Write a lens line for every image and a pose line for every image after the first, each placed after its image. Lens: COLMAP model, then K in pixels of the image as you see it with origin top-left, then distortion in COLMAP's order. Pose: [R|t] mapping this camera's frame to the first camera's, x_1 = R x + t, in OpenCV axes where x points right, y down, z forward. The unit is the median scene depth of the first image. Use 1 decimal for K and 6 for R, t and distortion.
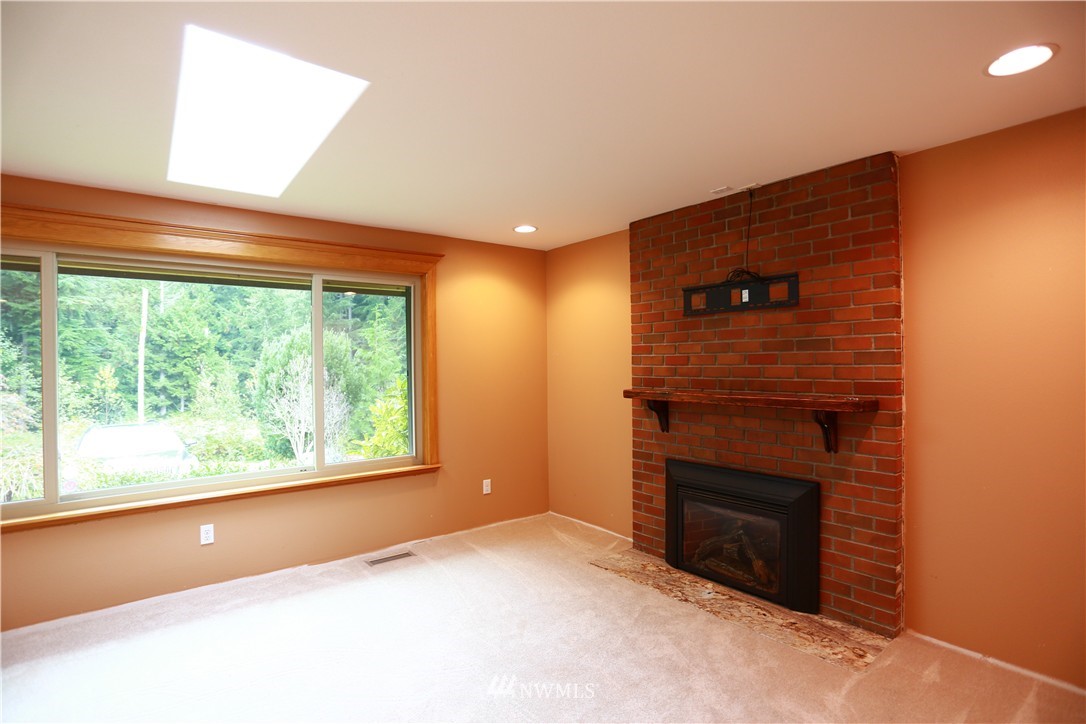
lens RADIAL K [[526.0, 0, 545.9], [0, 526.0, 367.6], [0, 0, 1]] dist [-0.043898, 0.005157]
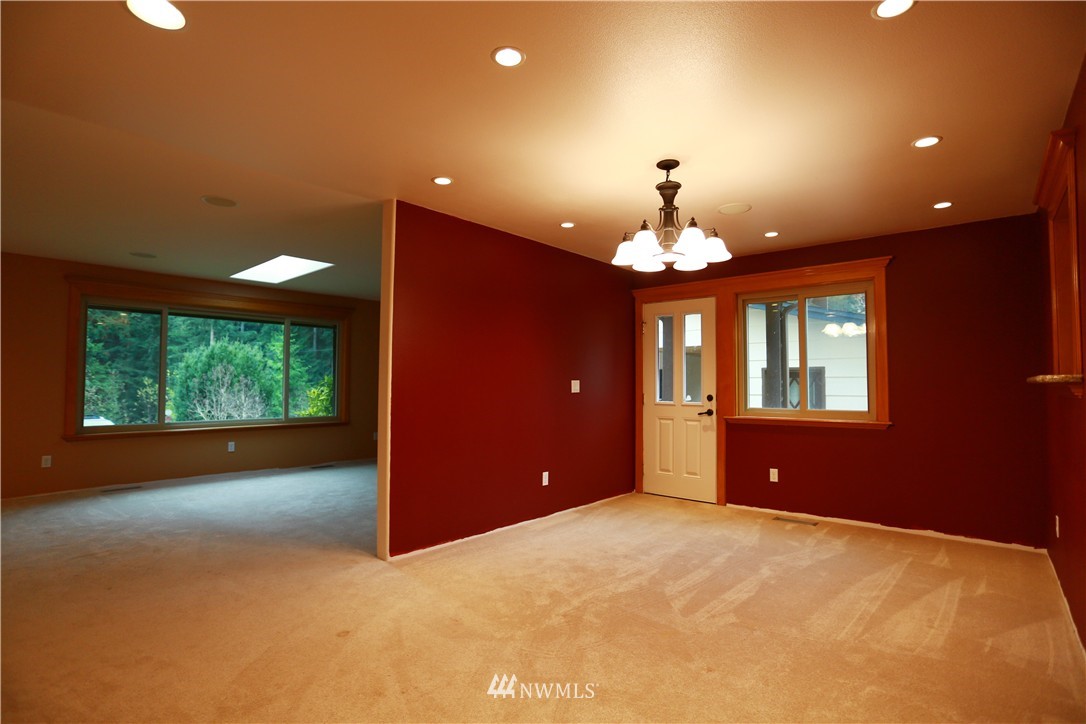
lens RADIAL K [[526.0, 0, 538.1], [0, 526.0, 361.8], [0, 0, 1]] dist [-0.043898, 0.005157]
pose [[0.984999, 0.026404, 0.170526, 0.140290], [-0.018223, 0.998615, -0.049362, 0.058221], [-0.171593, 0.045514, 0.984116, -1.009963]]
